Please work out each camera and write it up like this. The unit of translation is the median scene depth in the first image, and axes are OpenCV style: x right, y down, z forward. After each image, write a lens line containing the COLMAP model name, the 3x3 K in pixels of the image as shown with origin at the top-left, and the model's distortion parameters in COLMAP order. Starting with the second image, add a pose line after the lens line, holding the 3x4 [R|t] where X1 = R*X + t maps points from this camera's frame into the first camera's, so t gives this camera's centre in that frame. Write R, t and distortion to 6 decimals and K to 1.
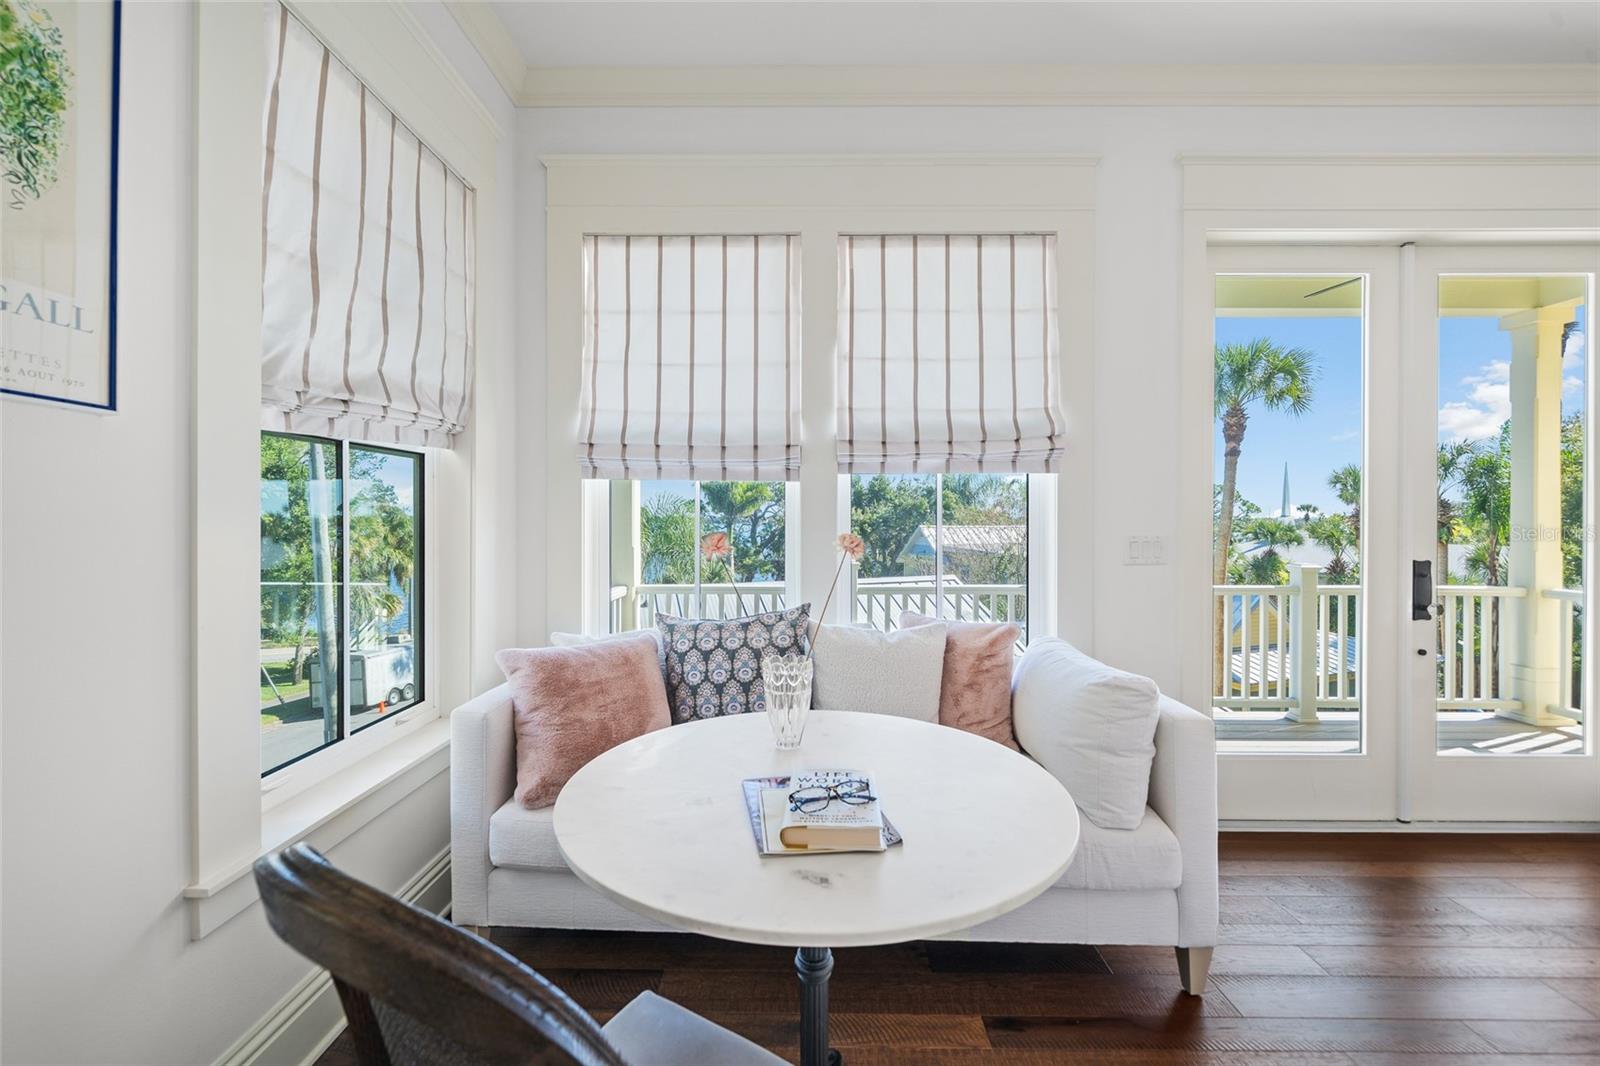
lens RADIAL K [[640.0, 0, 793.0], [0, 640.0, 521.0], [0, 0, 1]] dist [-0.002225, -0.000084]
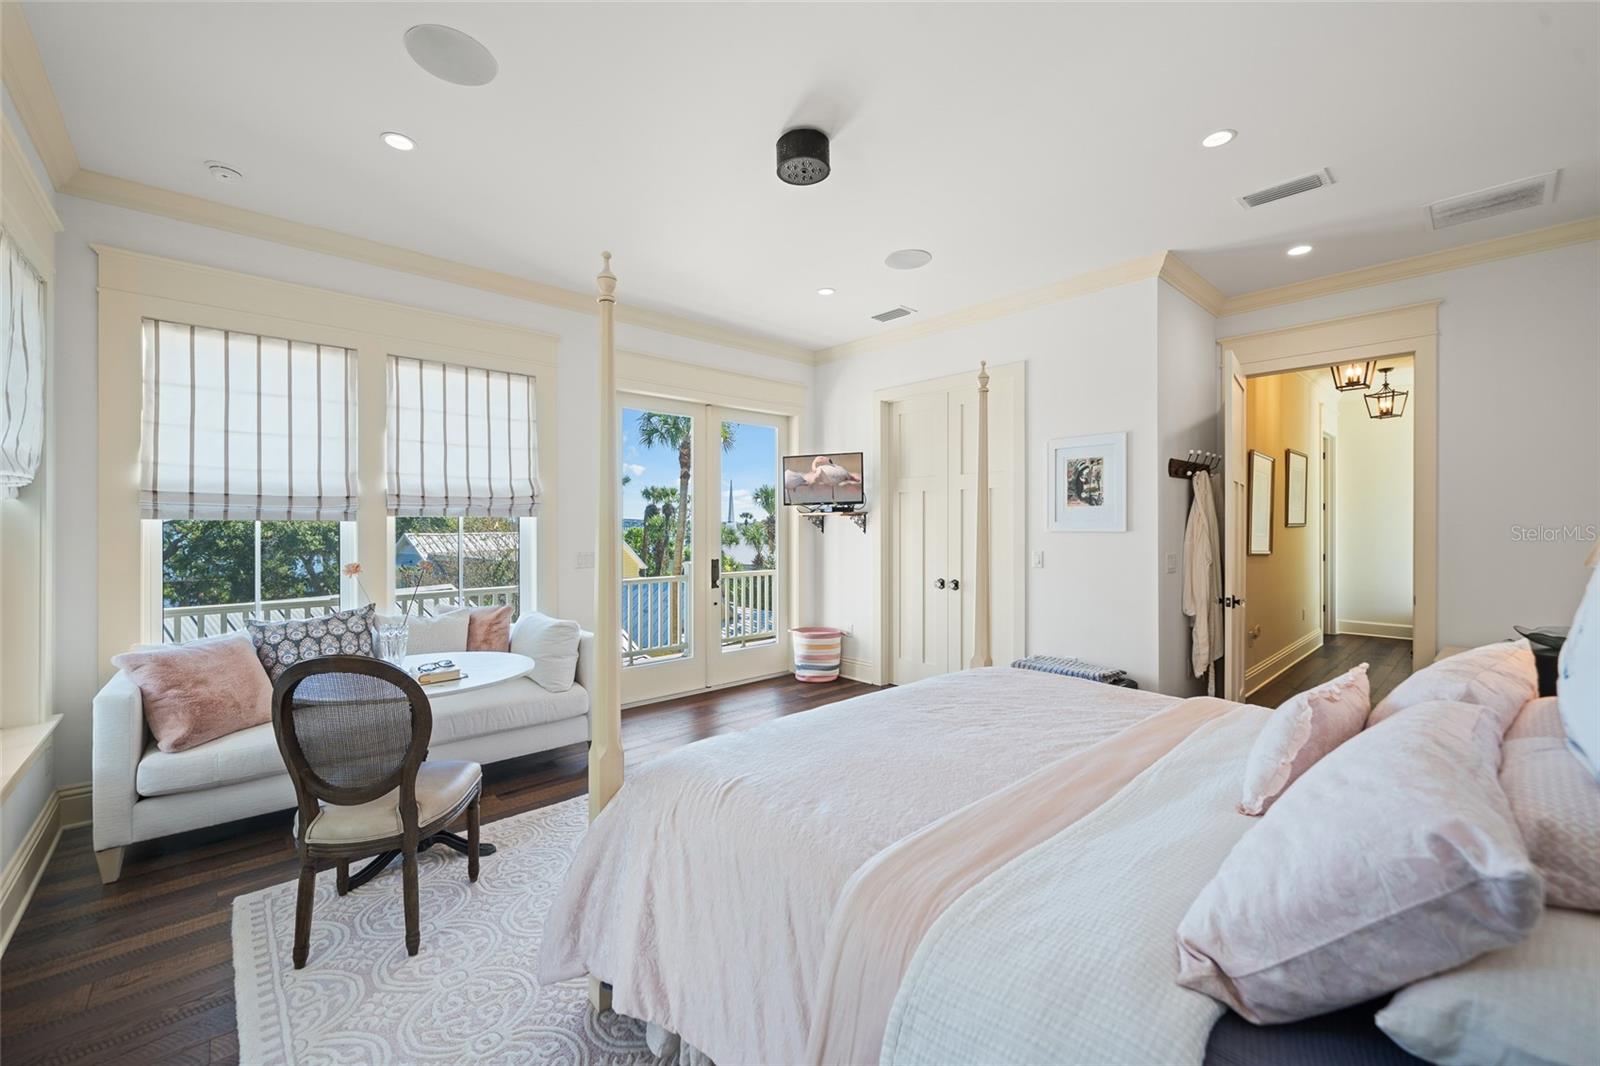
lens RADIAL K [[640.0, 0, 794.1], [0, 640.0, 524.6], [0, 0, 1]] dist [-0.002225, -0.000084]
pose [[0.732554, -0.002456, 0.680705, -0.247208], [0.003443, 0.999994, -0.000098, -0.051264], [-0.680701, 0.002416, 0.732558, -0.723813]]
